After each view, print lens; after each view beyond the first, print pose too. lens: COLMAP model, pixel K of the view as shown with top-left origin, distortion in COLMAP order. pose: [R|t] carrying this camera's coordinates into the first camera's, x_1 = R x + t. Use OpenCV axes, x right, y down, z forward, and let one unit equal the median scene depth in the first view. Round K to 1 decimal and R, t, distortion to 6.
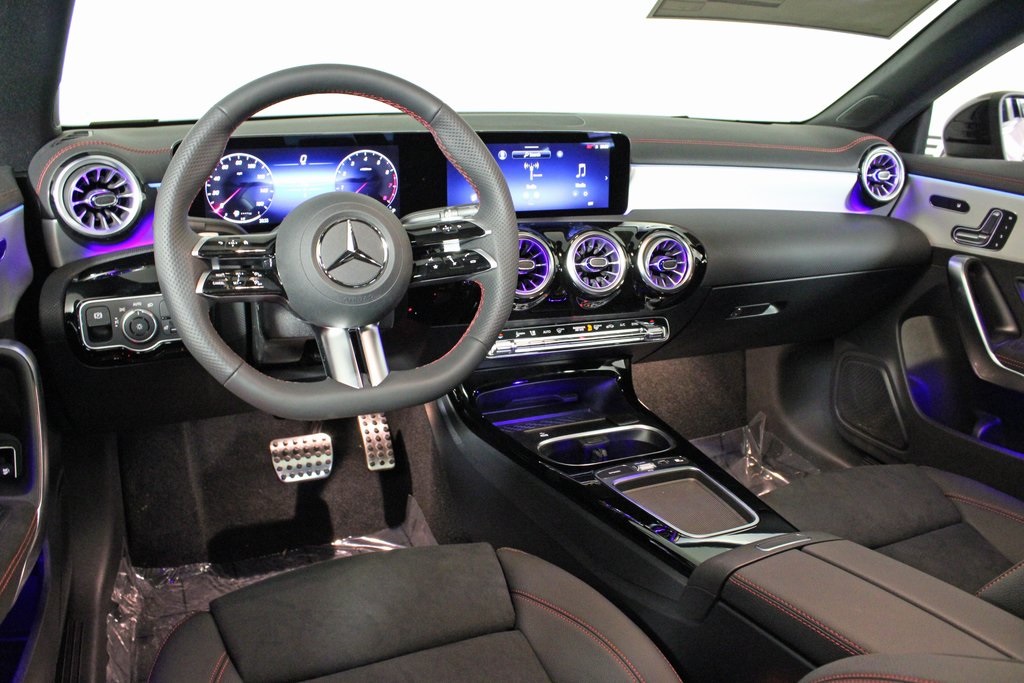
lens RADIAL K [[842.7, 0, 512.0], [0, 842.7, 341.5], [0, 0, 1]] dist [-0.163251, 0.137581]
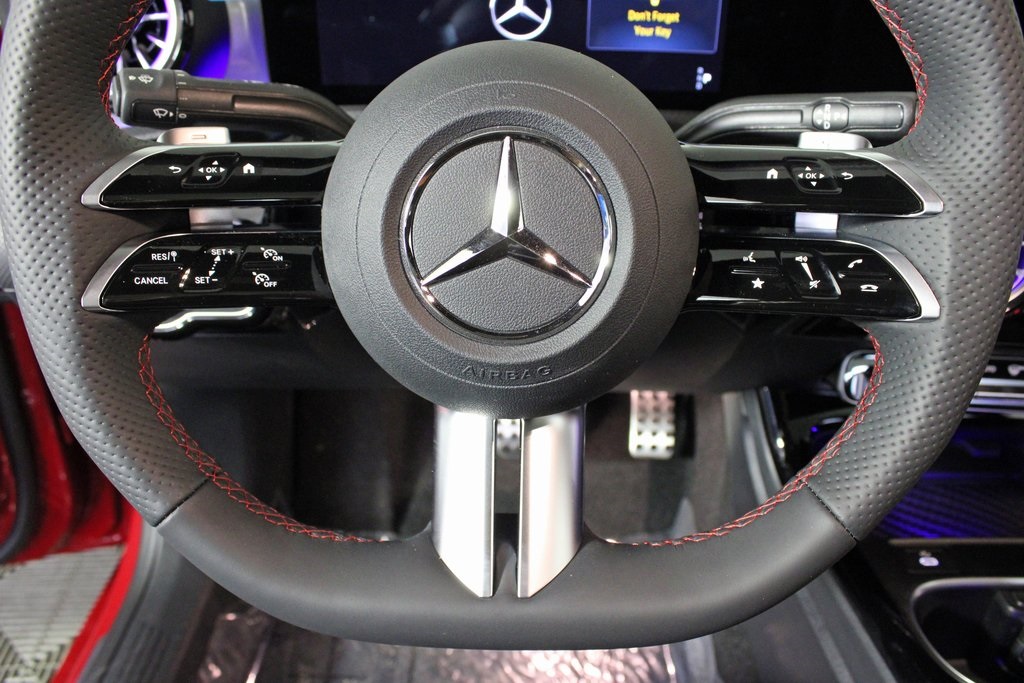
lens RADIAL K [[842.7, 0, 512.0], [0, 842.7, 341.5], [0, 0, 1]] dist [-0.163251, 0.137581]
pose [[0.908341, 0.202022, -0.366201, -0.042366], [-0.120341, 0.964818, 0.233760, -0.111515], [0.400542, -0.168265, 0.900696, 0.525626]]
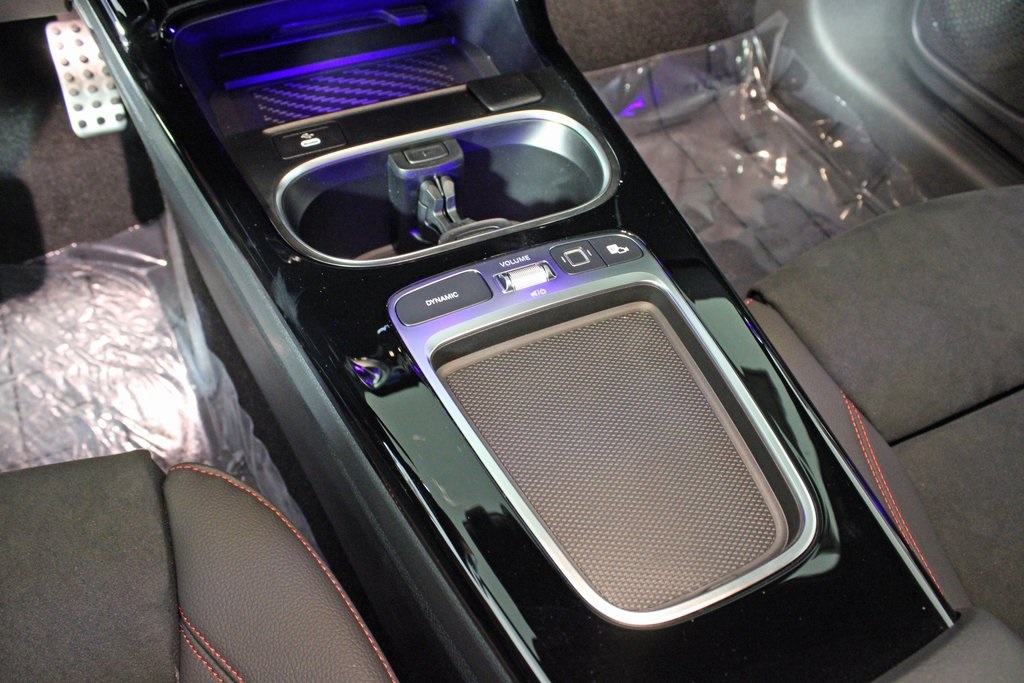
lens RADIAL K [[842.7, 0, 512.0], [0, 842.7, 341.5], [0, 0, 1]] dist [-0.163251, 0.137581]
pose [[0.998833, -0.001698, 0.048263, 0.131699], [-0.023900, 0.851040, 0.524557, -0.027462], [-0.041964, -0.525099, 0.850006, 0.645015]]
